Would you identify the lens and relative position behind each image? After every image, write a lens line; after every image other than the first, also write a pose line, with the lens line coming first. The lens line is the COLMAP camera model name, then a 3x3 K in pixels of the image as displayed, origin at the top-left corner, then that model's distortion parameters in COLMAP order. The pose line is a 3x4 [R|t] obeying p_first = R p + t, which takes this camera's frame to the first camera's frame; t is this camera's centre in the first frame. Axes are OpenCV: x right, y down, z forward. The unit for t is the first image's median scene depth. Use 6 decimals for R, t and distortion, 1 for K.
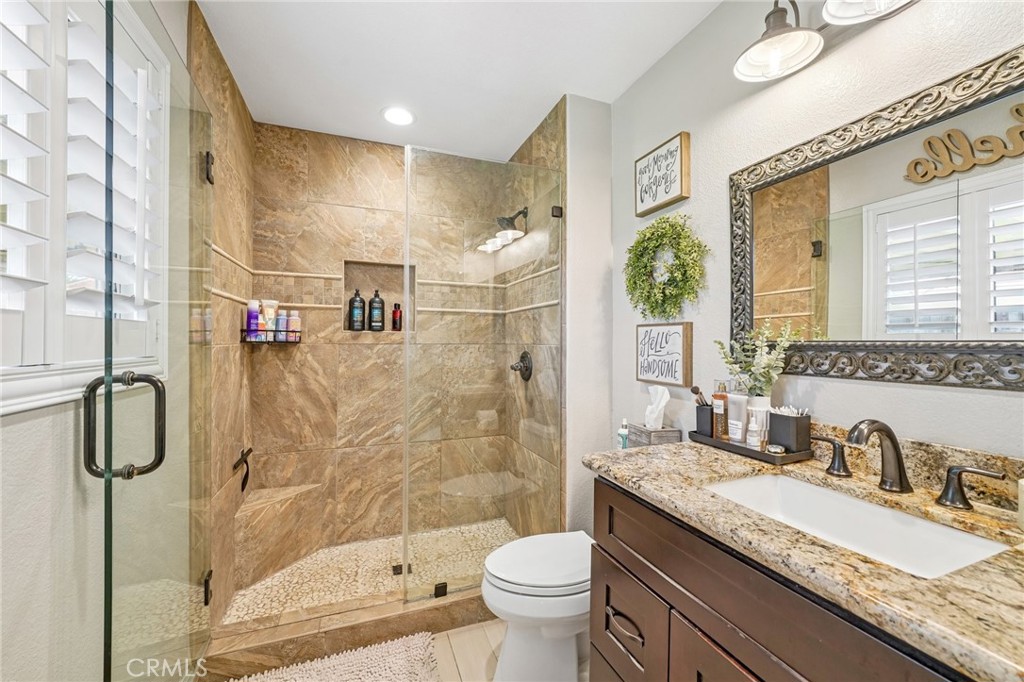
lens RADIAL K [[394.7, 0, 511.1], [0, 394.7, 337.6], [0, 0, 1]] dist [-0.015441, 0.000300]
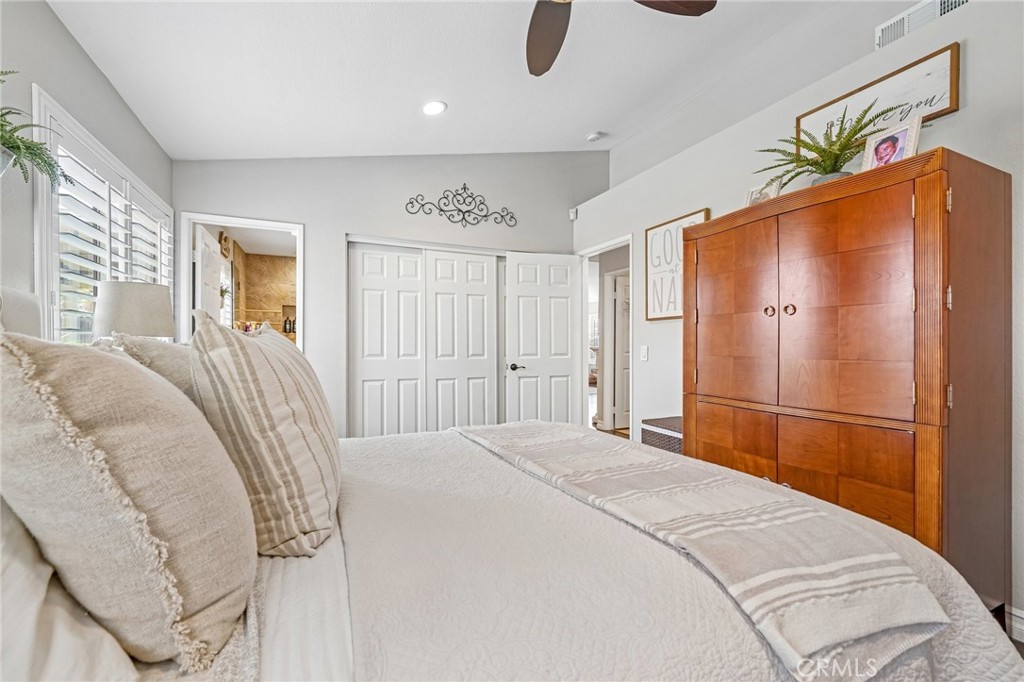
lens RADIAL K [[420.9, 0, 511.3], [0, 420.9, 345.4], [0, 0, 1]] dist [0.000896, 0.000039]
pose [[0.997928, -0.001079, 0.064331, 0.905601], [0.000731, 0.999985, 0.005445, 0.051430], [-0.064336, -0.005387, 0.997914, -1.870656]]
